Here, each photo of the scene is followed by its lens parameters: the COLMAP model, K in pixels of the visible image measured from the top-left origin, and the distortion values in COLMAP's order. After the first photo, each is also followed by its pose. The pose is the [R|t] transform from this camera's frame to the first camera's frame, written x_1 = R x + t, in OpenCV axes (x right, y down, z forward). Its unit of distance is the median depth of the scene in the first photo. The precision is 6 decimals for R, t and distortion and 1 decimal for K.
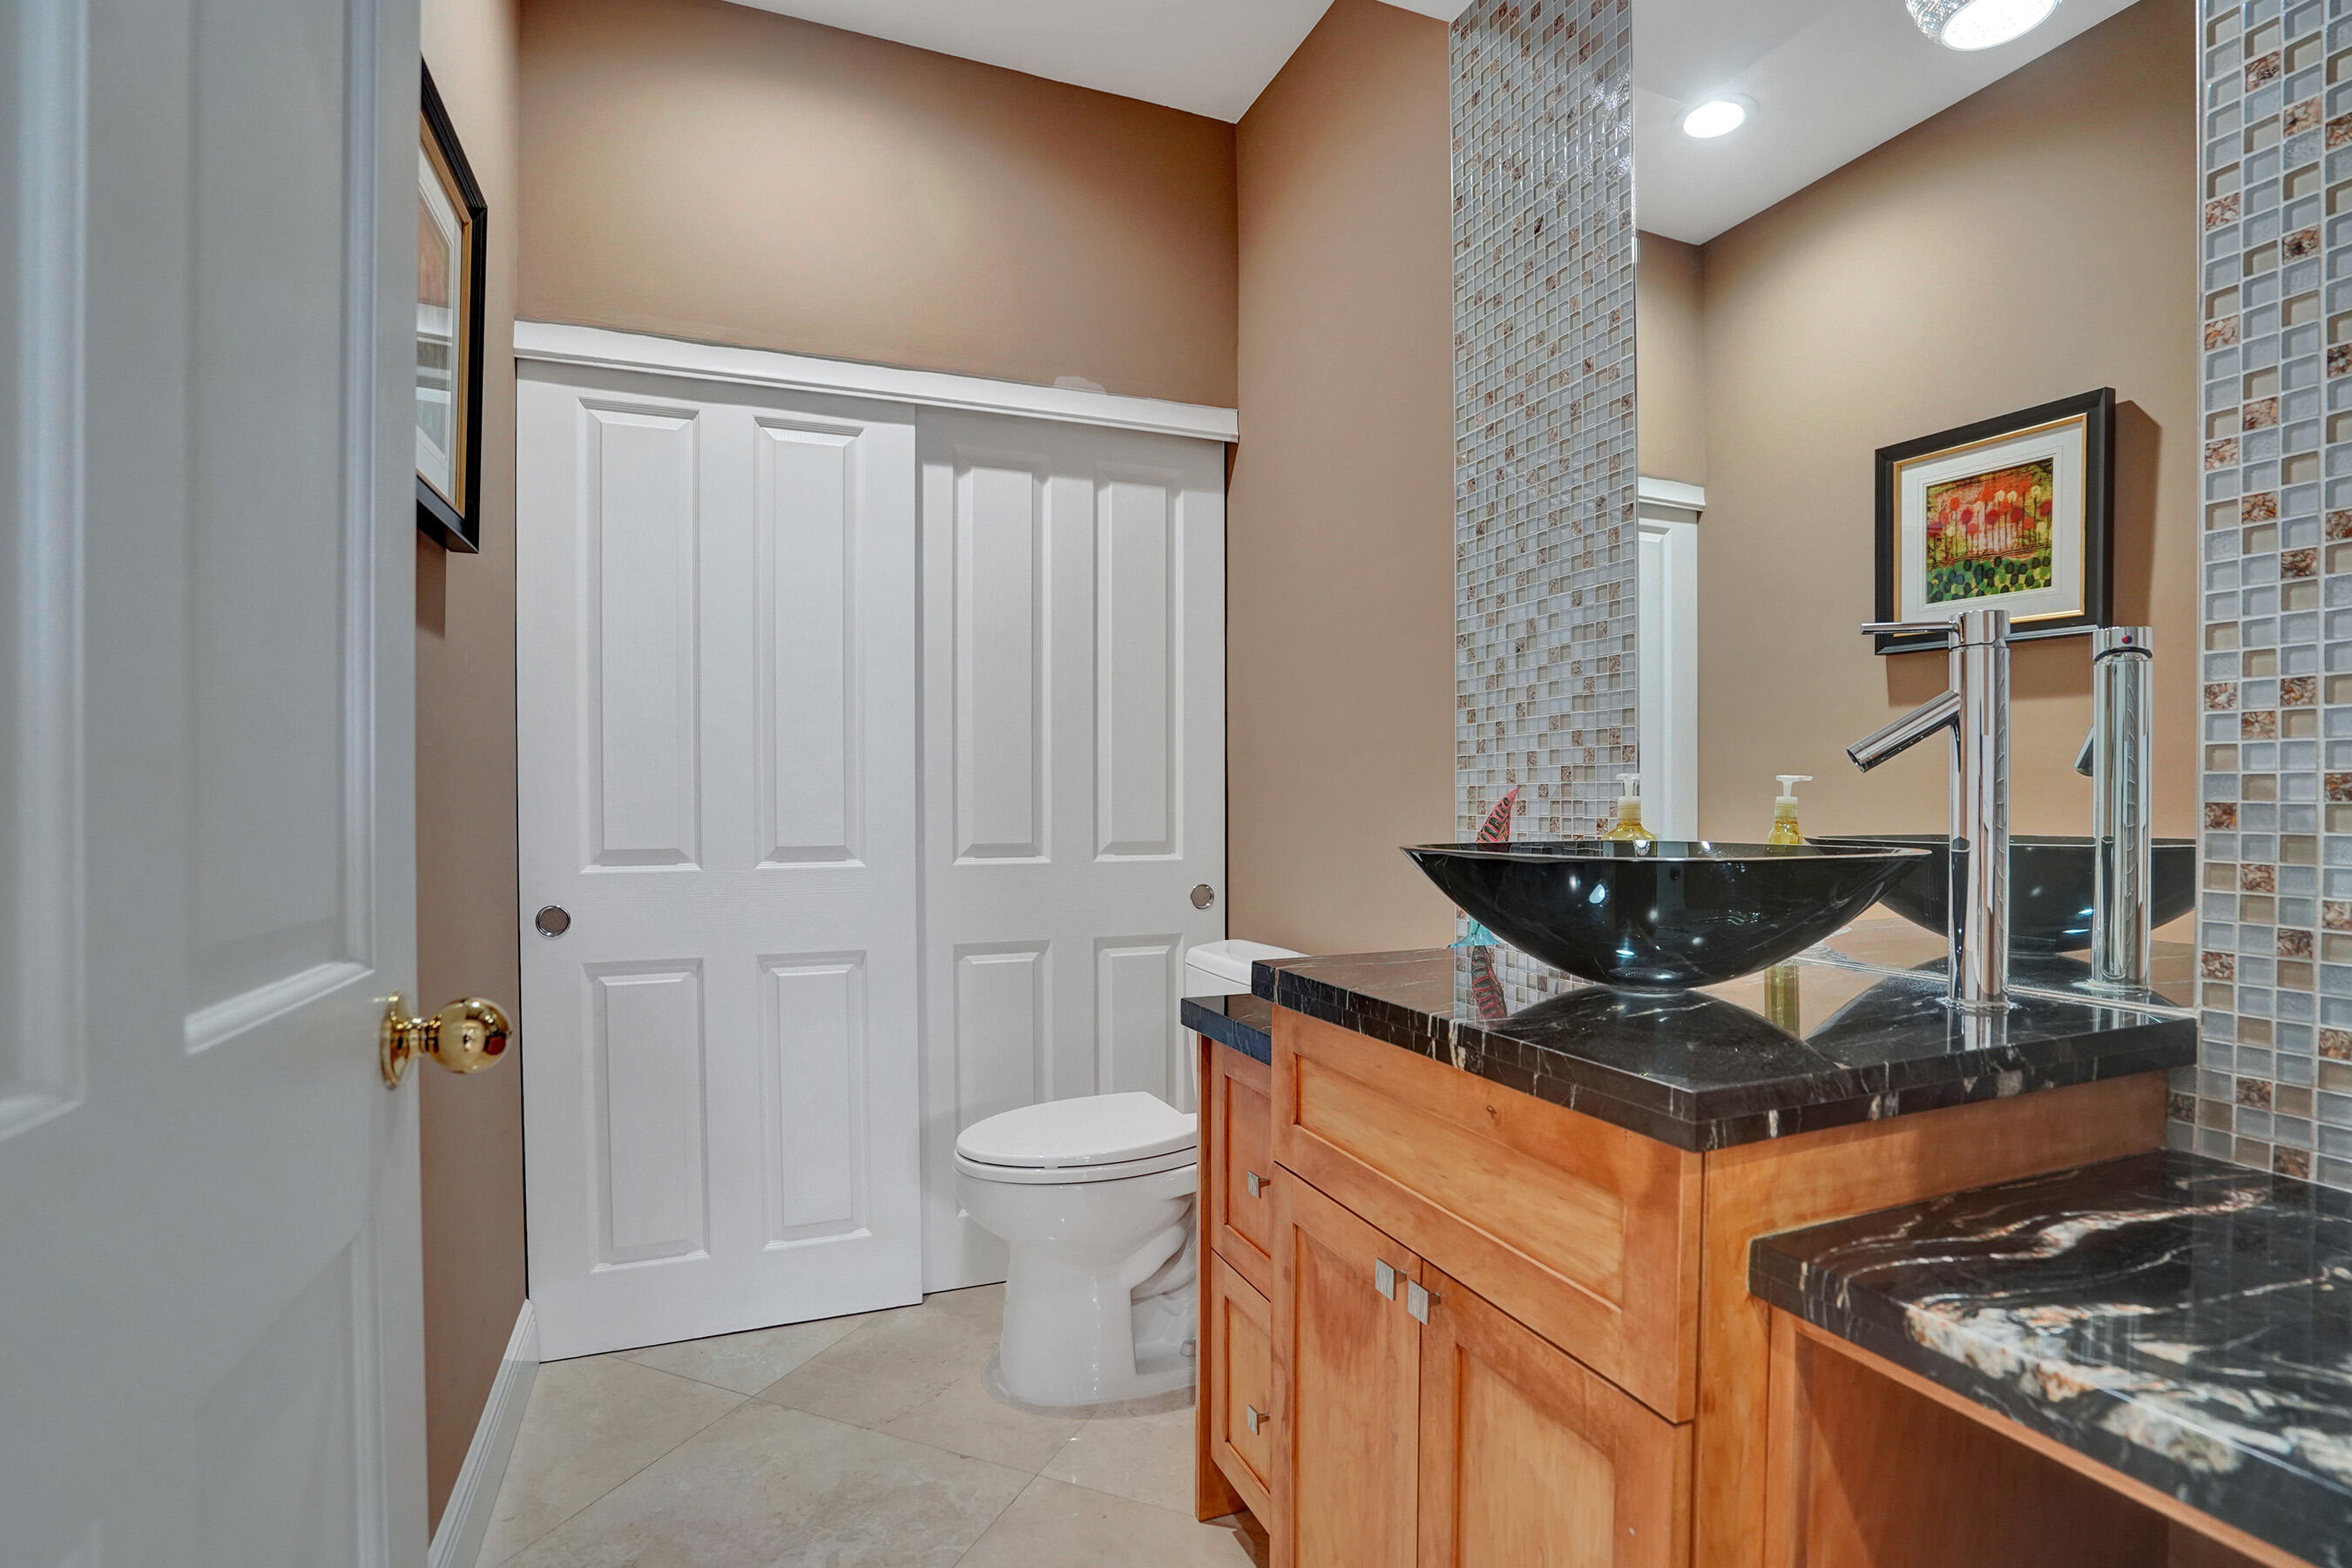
lens RADIAL K [[1100.5, 0, 1166.1], [0, 1100.5, 797.7], [0, 0, 1]] dist [-0.047834, 0.014721]
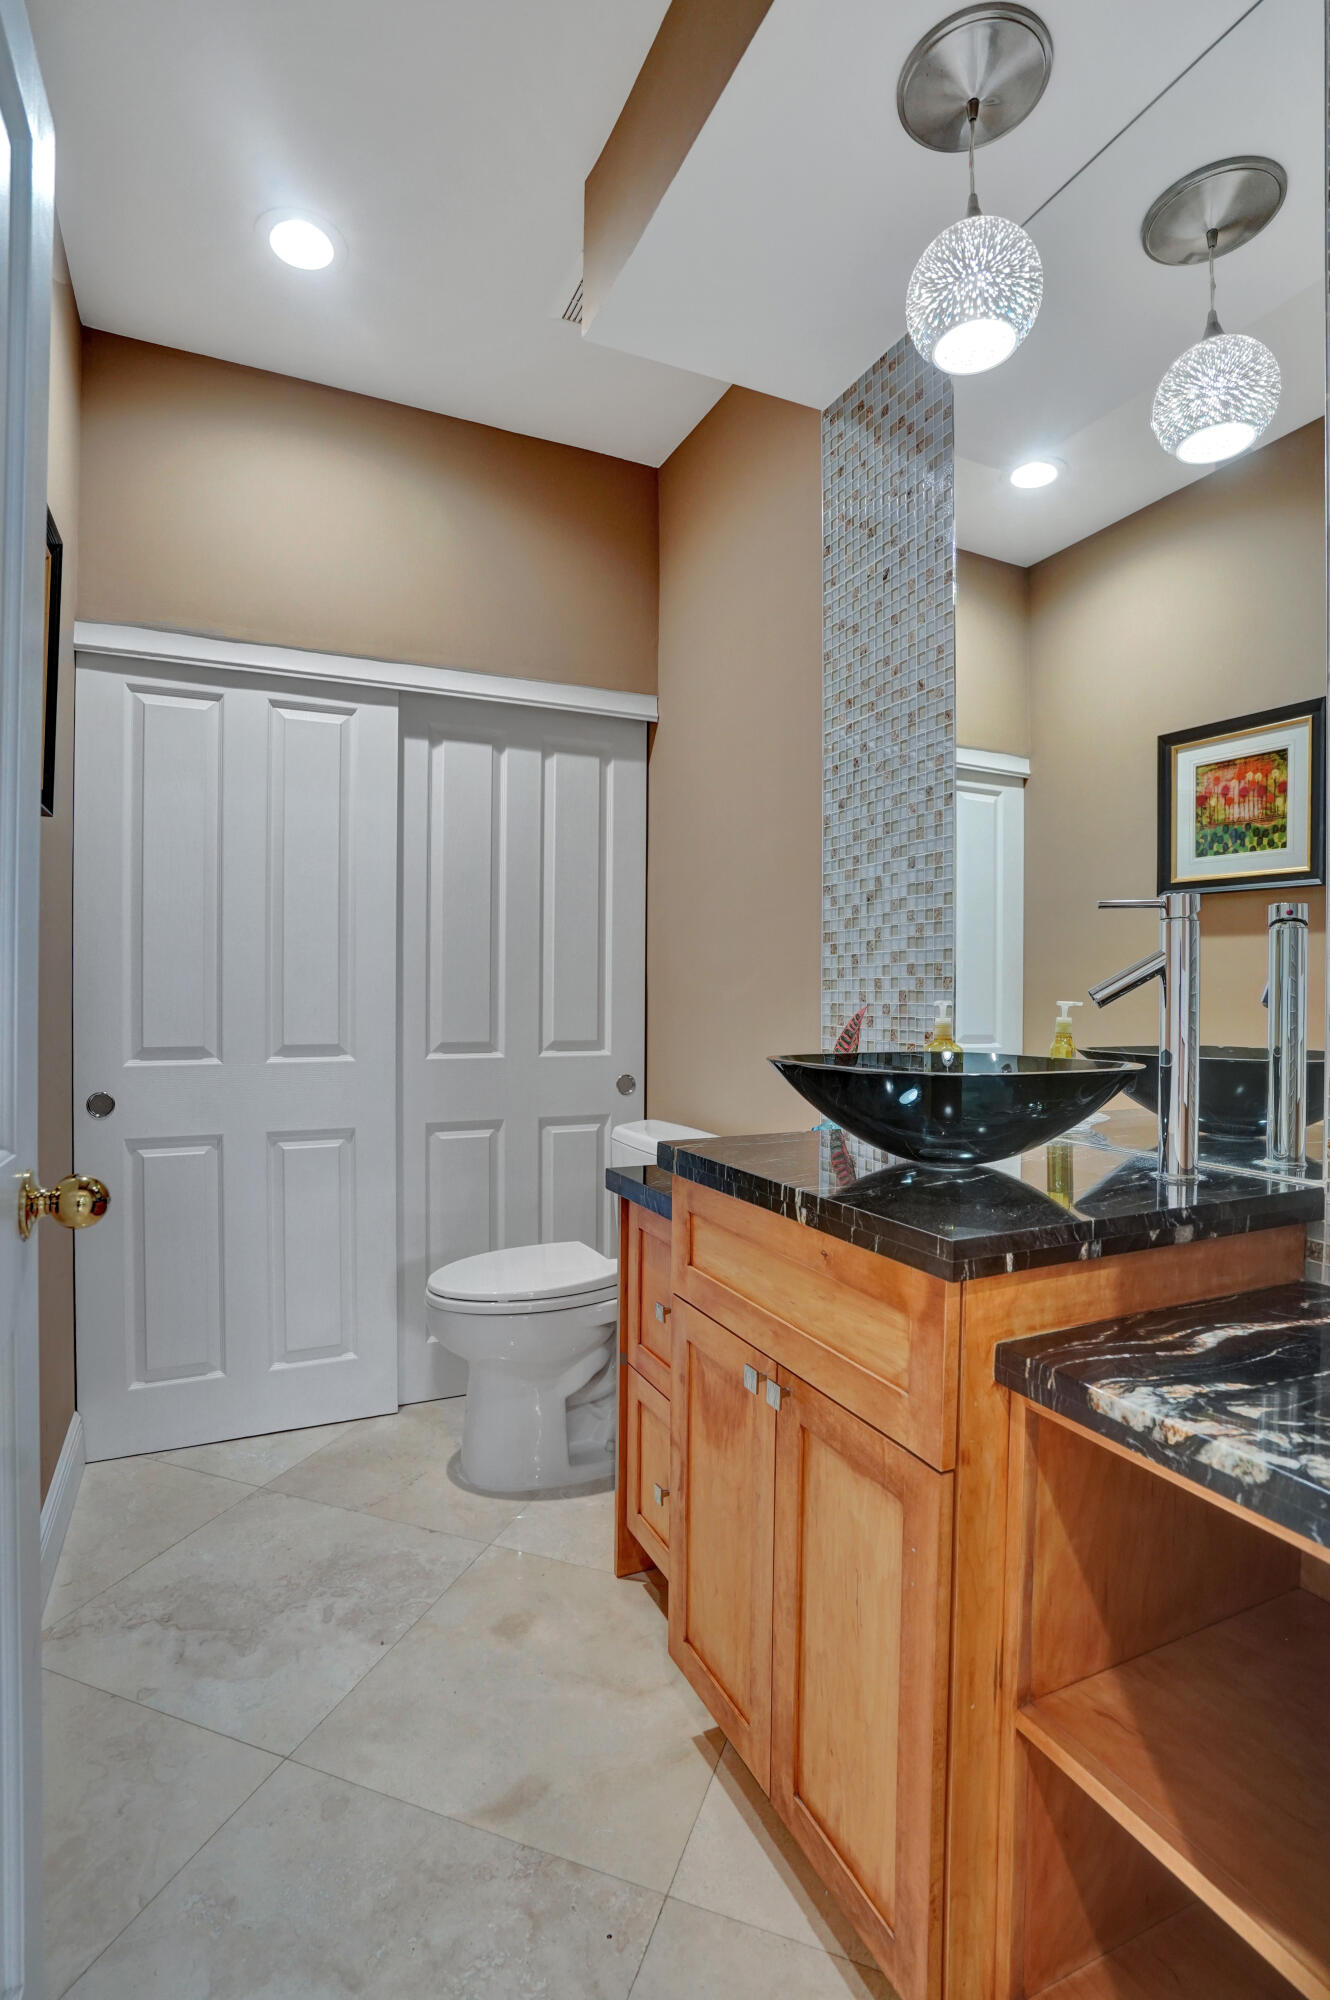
lens RADIAL K [[935.8, 0, 641.6], [0, 935.8, 987.0], [0, 0, 1]] dist [-0.047834, 0.014721]
pose [[0.999109, 0.007988, 0.041447, 0.009306], [-0.007781, 0.999956, -0.005162, -0.026977], [-0.041487, 0.004835, 0.999127, -0.104263]]
